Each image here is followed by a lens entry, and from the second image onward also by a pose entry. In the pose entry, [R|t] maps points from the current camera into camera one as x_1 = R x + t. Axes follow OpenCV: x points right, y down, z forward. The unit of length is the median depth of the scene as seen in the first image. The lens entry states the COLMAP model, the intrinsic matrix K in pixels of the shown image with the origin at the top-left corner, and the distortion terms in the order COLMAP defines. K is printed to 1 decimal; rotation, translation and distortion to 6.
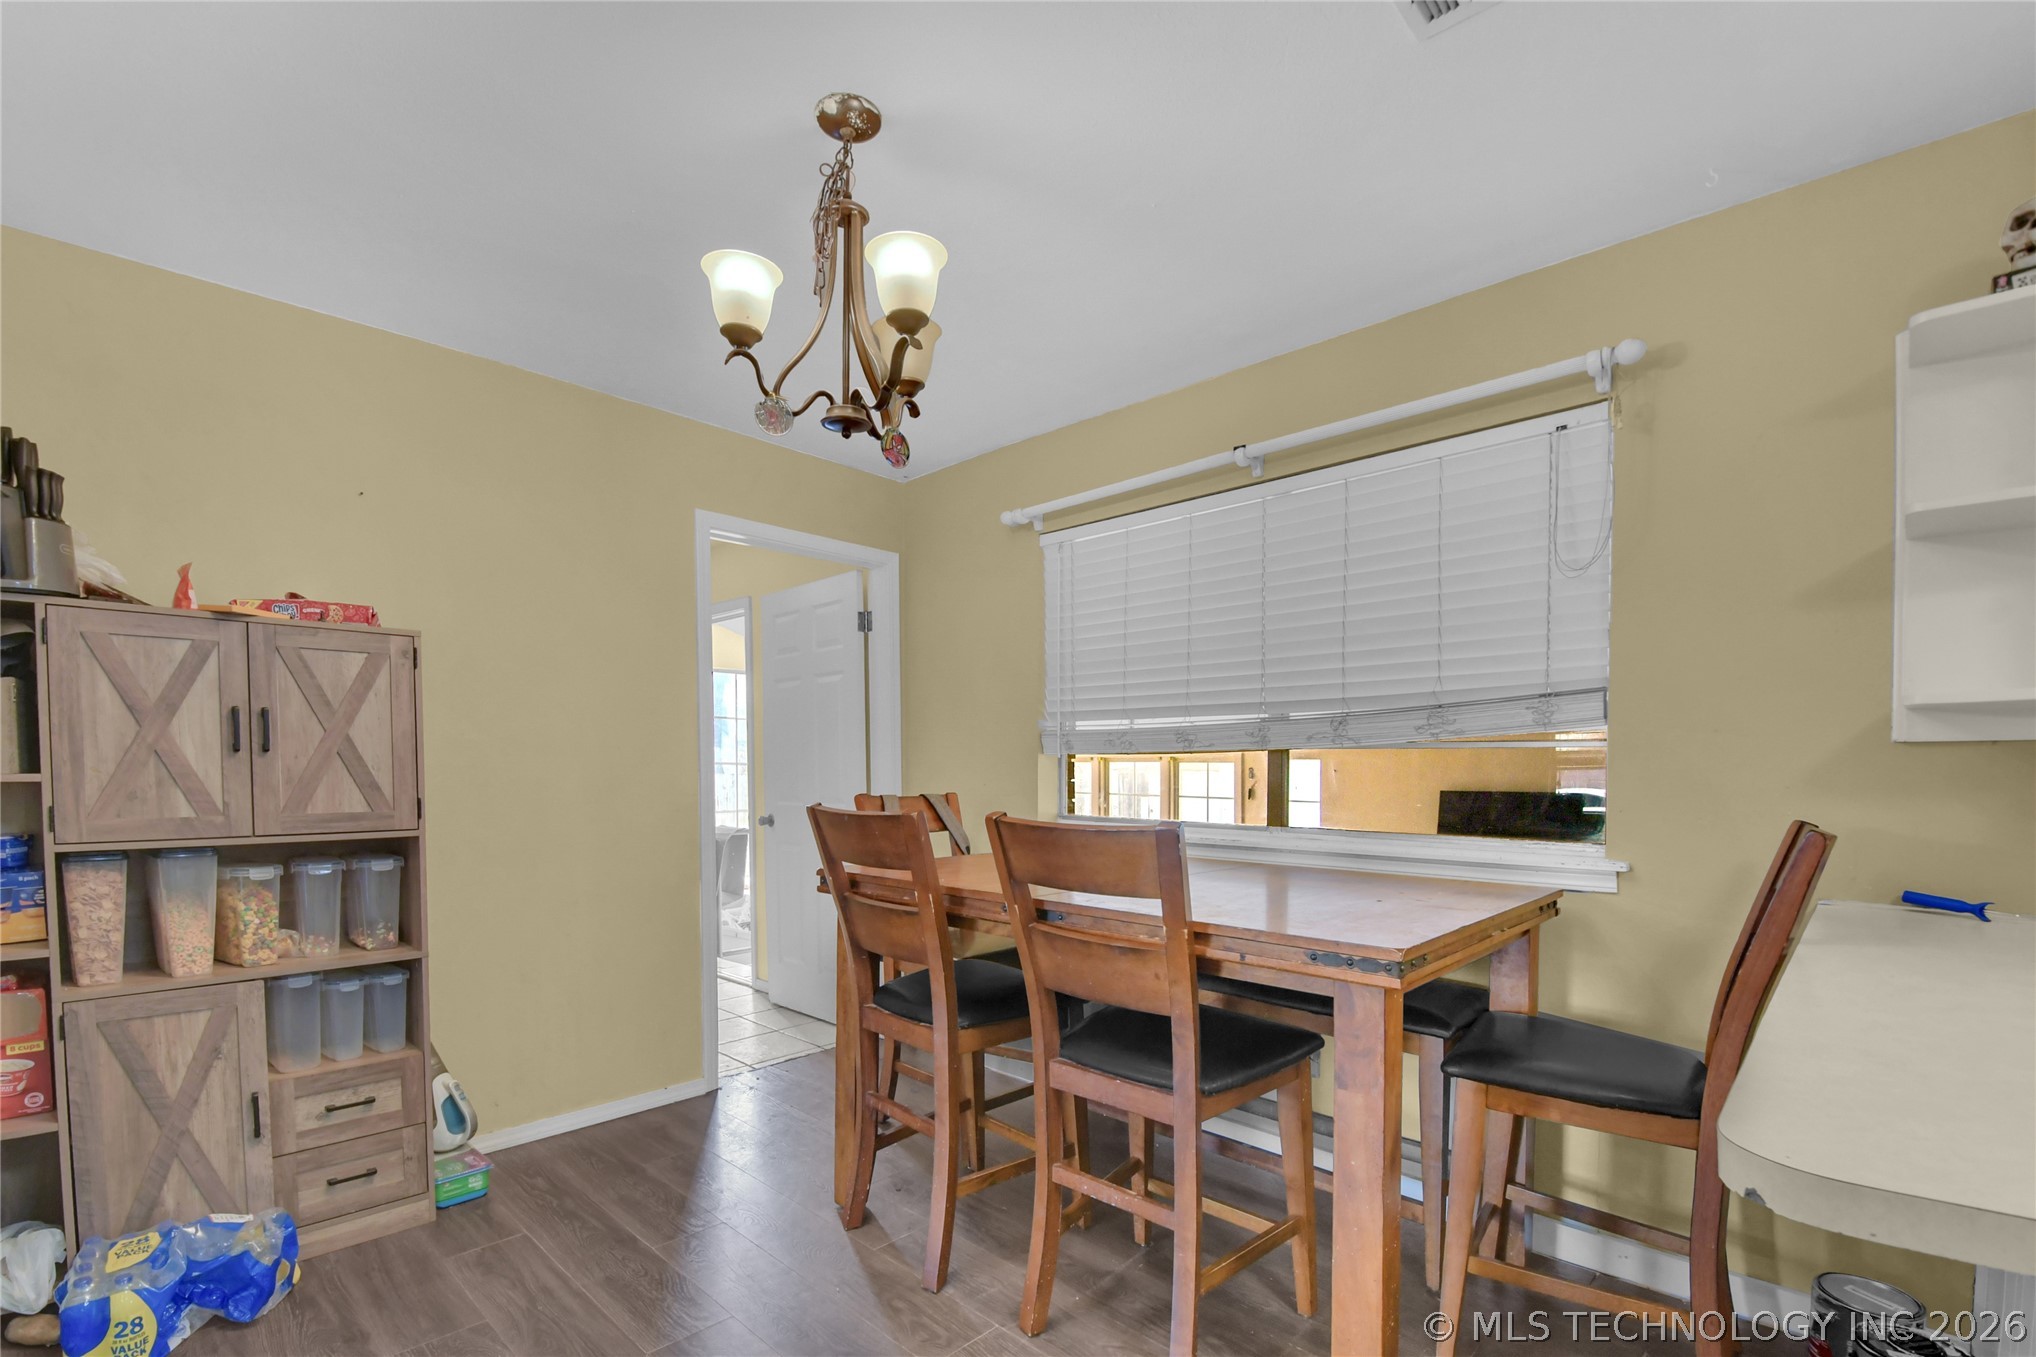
lens RADIAL K [[914.4, 0, 977.5], [0, 914.4, 811.2], [0, 0, 1]] dist [-0.002195, -0.000673]
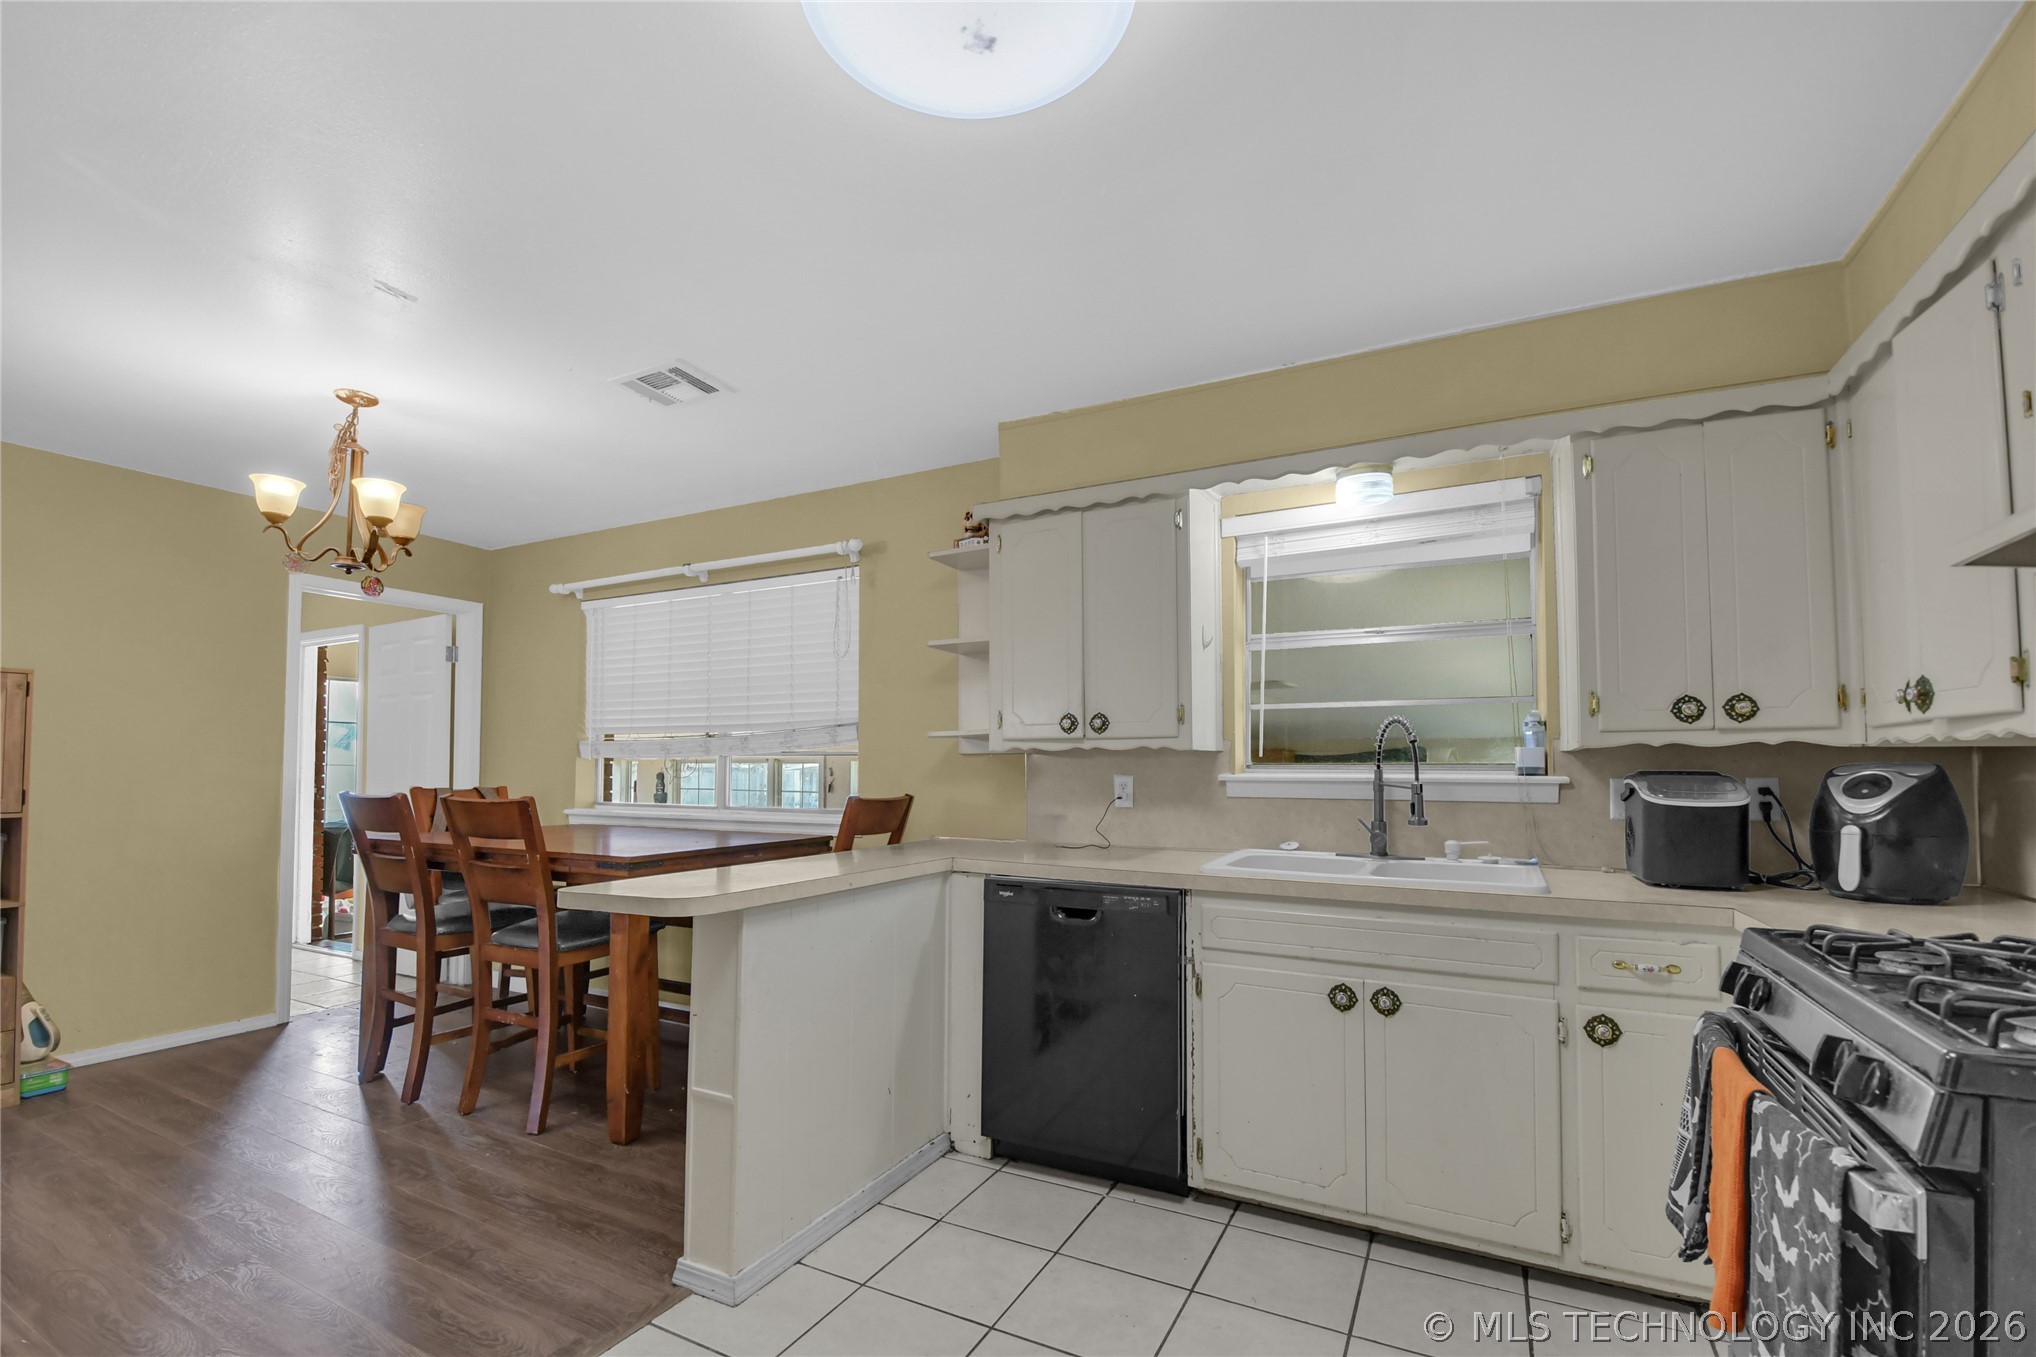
lens RADIAL K [[897.3, 0, 982.5], [0, 897.3, 733.8], [0, 0, 1]] dist [0.012126, -0.018354]
pose [[0.957921, 0.009714, 0.286868, 0.367043], [0.014730, 0.996446, -0.082930, 0.031032], [-0.286654, 0.083666, 0.954374, -0.657989]]
